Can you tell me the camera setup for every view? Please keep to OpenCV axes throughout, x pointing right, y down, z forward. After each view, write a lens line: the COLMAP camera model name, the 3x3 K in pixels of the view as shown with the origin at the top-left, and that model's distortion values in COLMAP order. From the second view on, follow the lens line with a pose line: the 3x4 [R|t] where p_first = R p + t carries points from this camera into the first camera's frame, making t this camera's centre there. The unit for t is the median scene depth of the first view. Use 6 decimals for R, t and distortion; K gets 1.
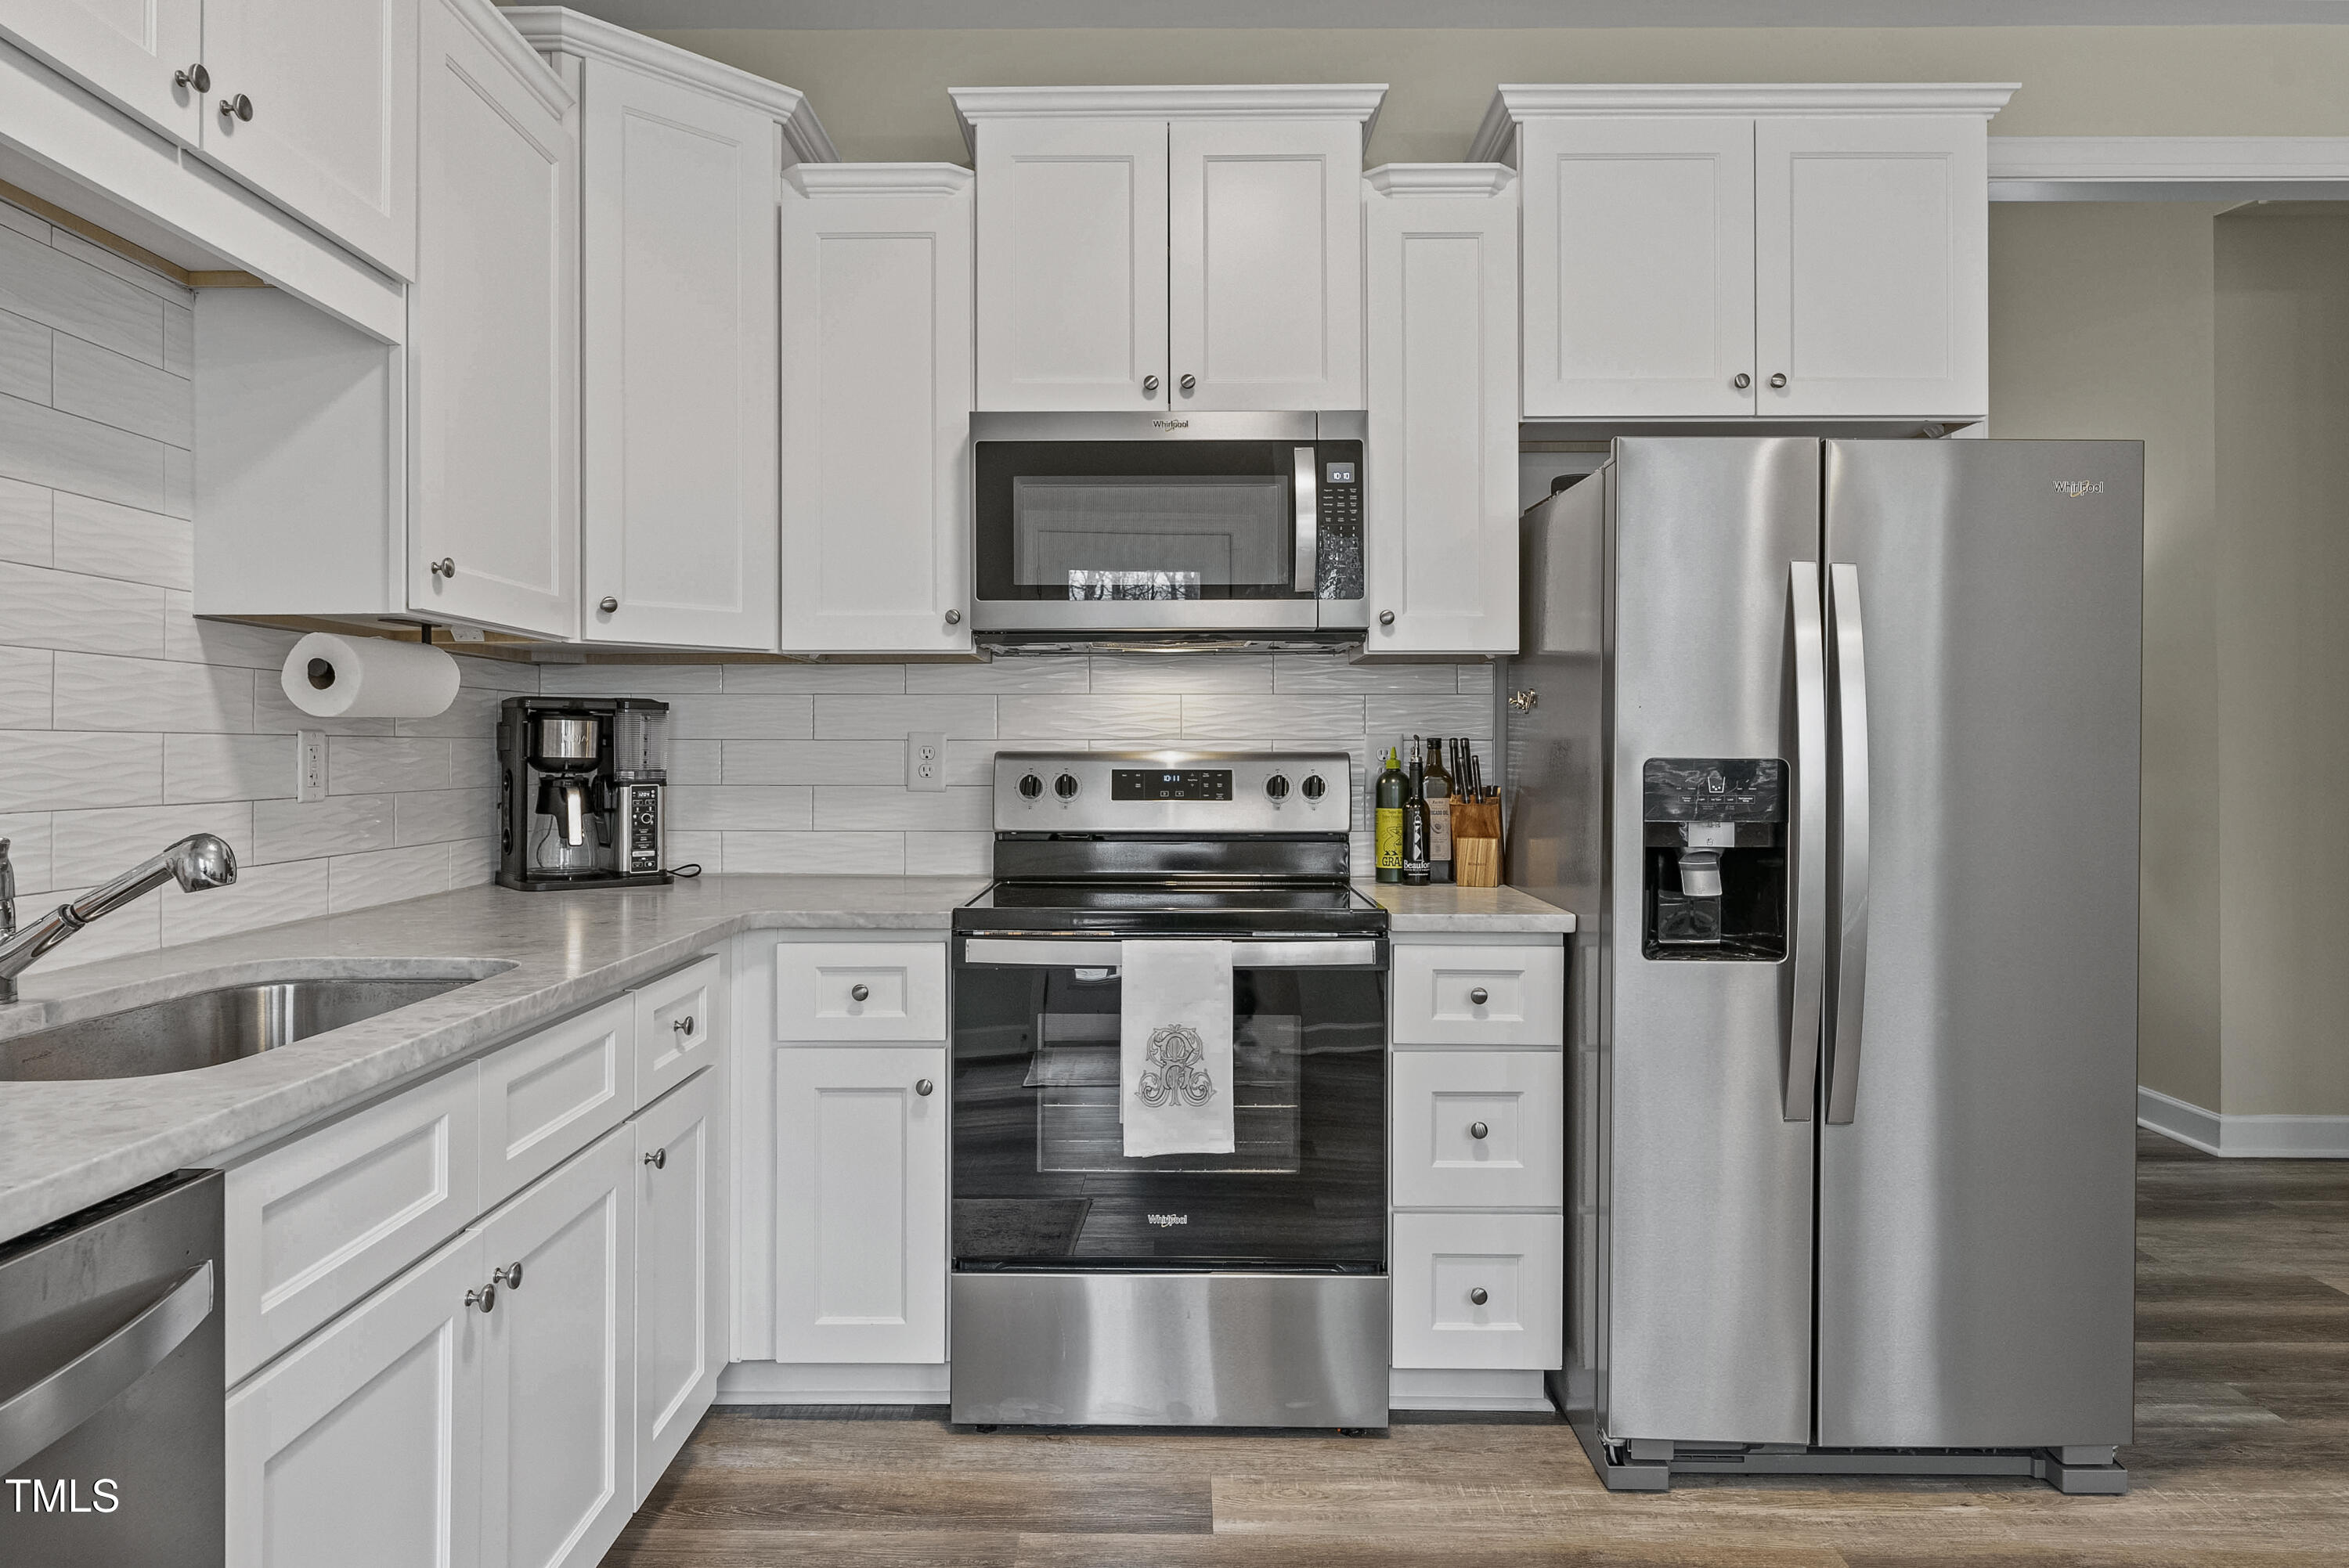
lens RADIAL K [[1493.6, 0, 1138.2], [0, 1493.6, 743.2], [0, 0, 1]] dist [0.004907, 0.002144]
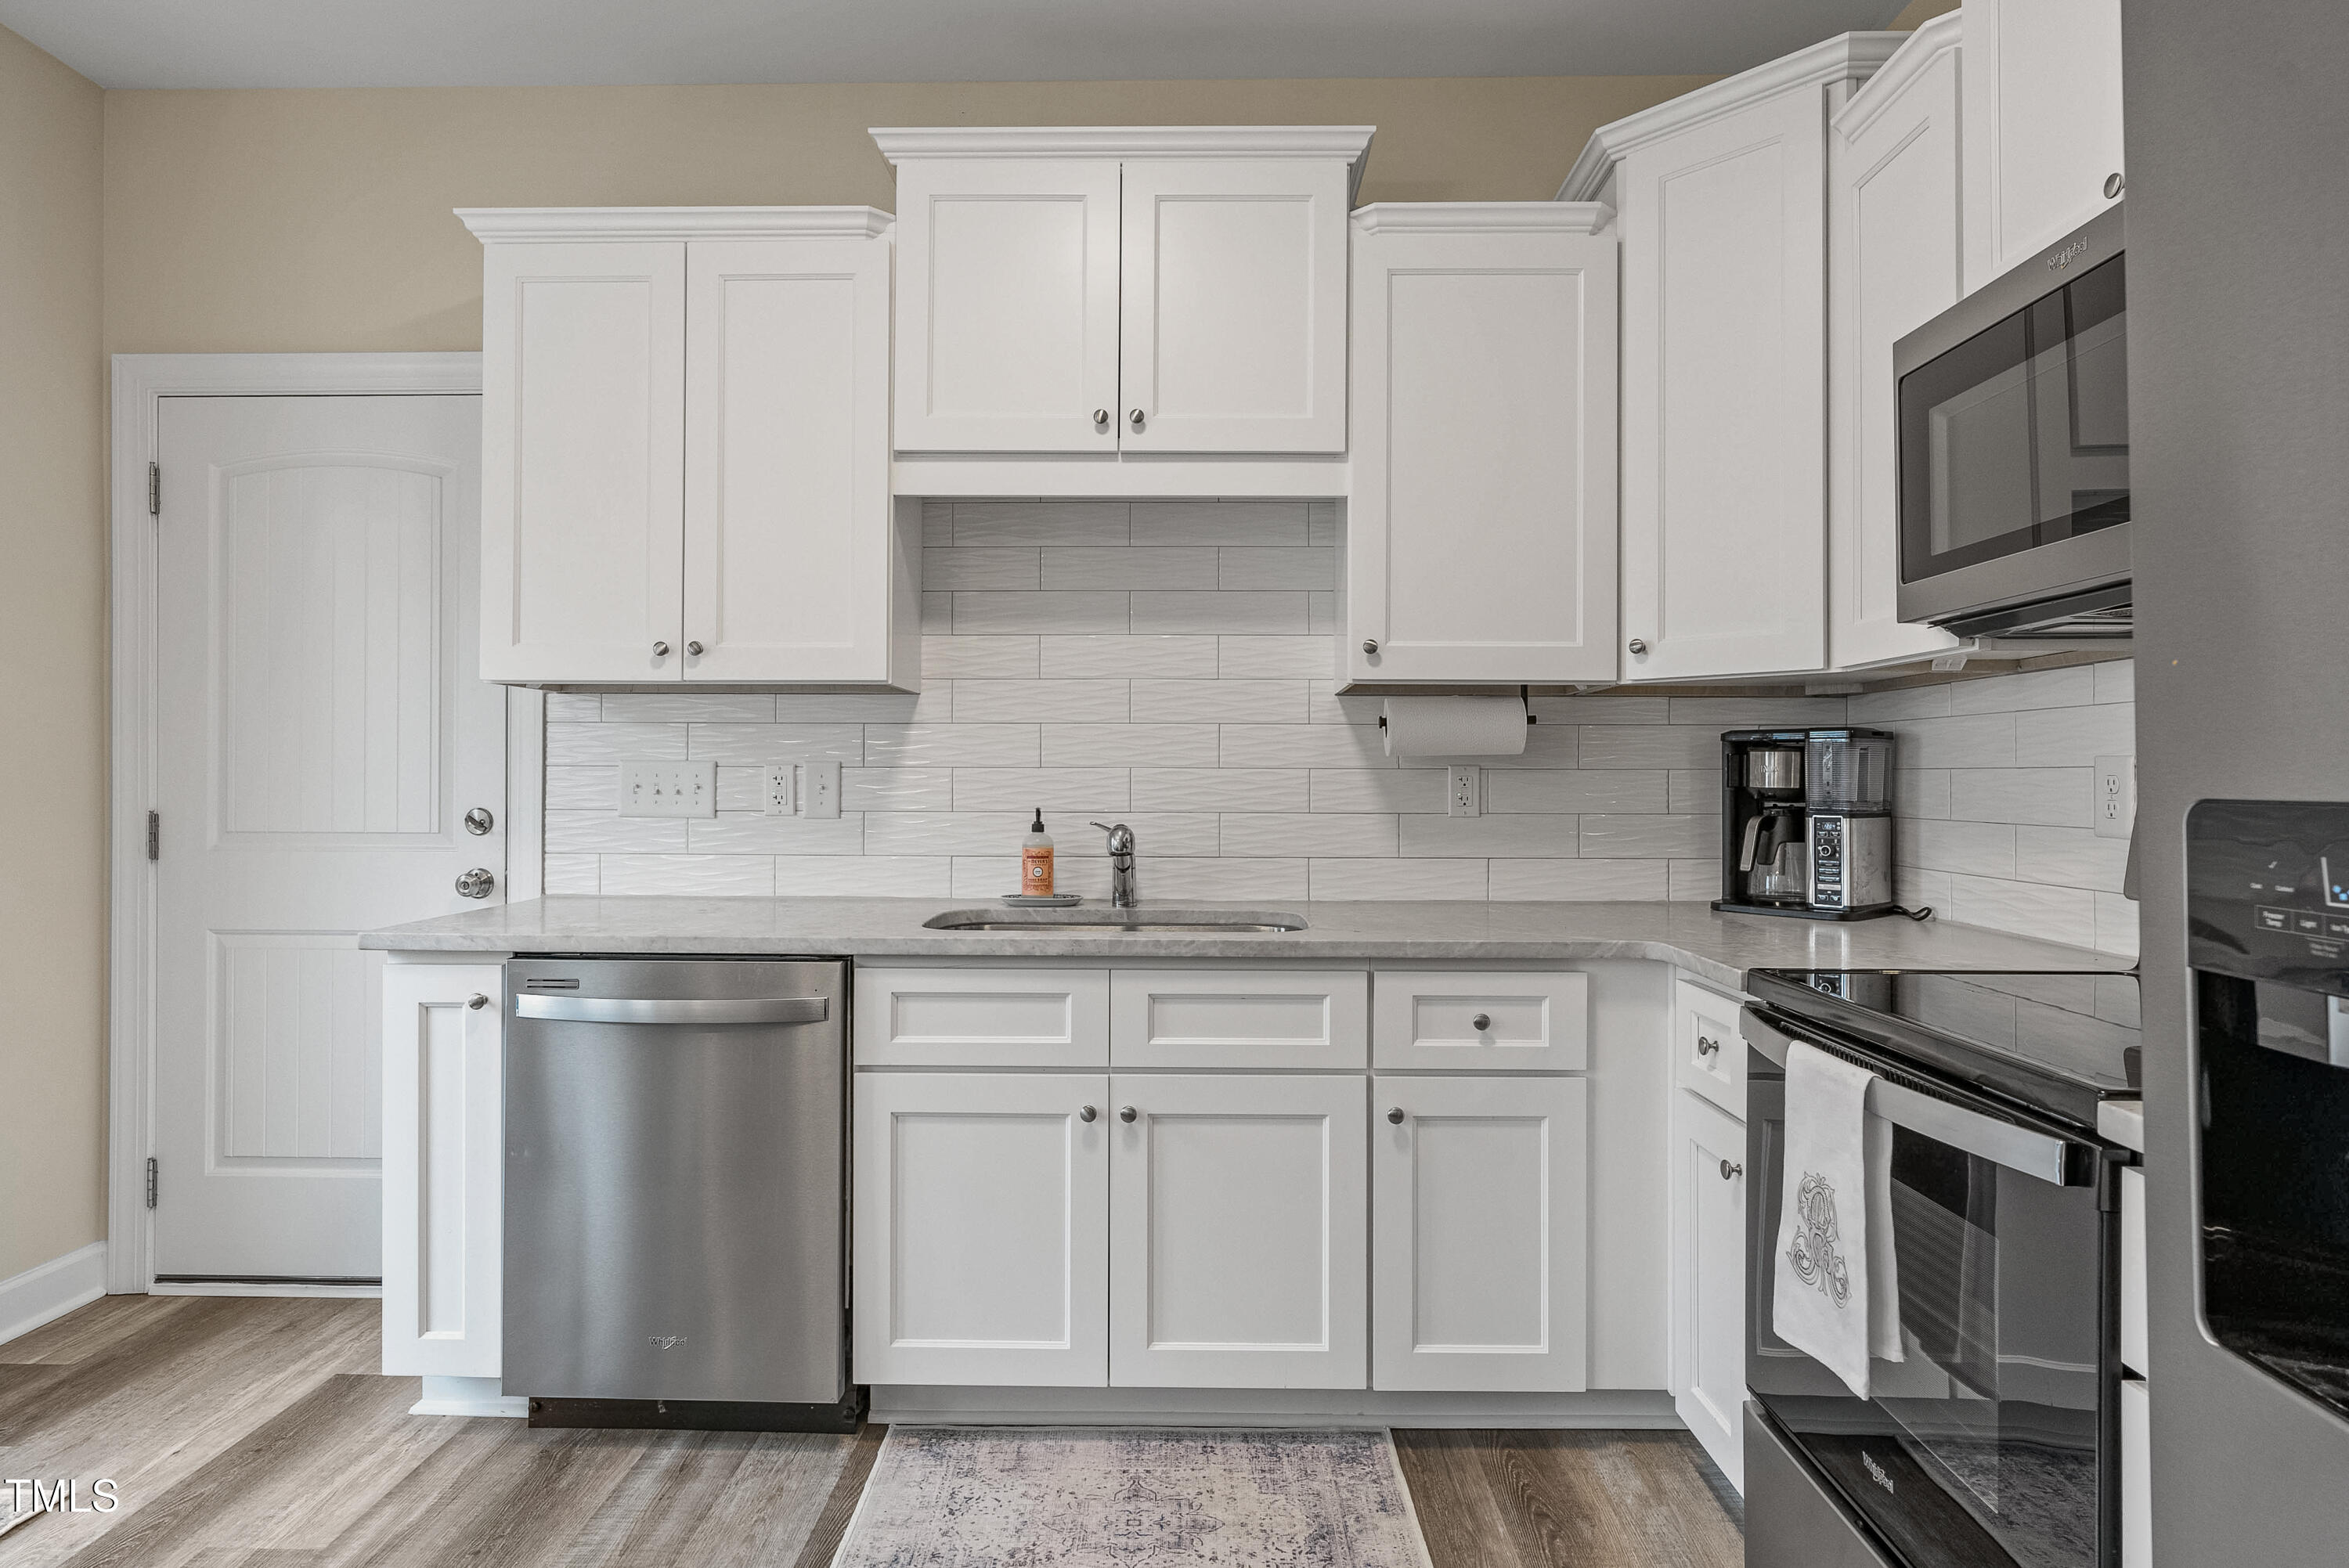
lens RADIAL K [[1318.4, 0, 1177.3], [0, 1318.4, 776.2], [0, 0, 1]] dist [-0.006859, 0.004915]
pose [[-0.011363, -0.004209, -0.999927, 0.601918], [0.001610, 0.999990, -0.004228, 0.005323], [0.999934, -0.001658, -0.011356, 0.669498]]
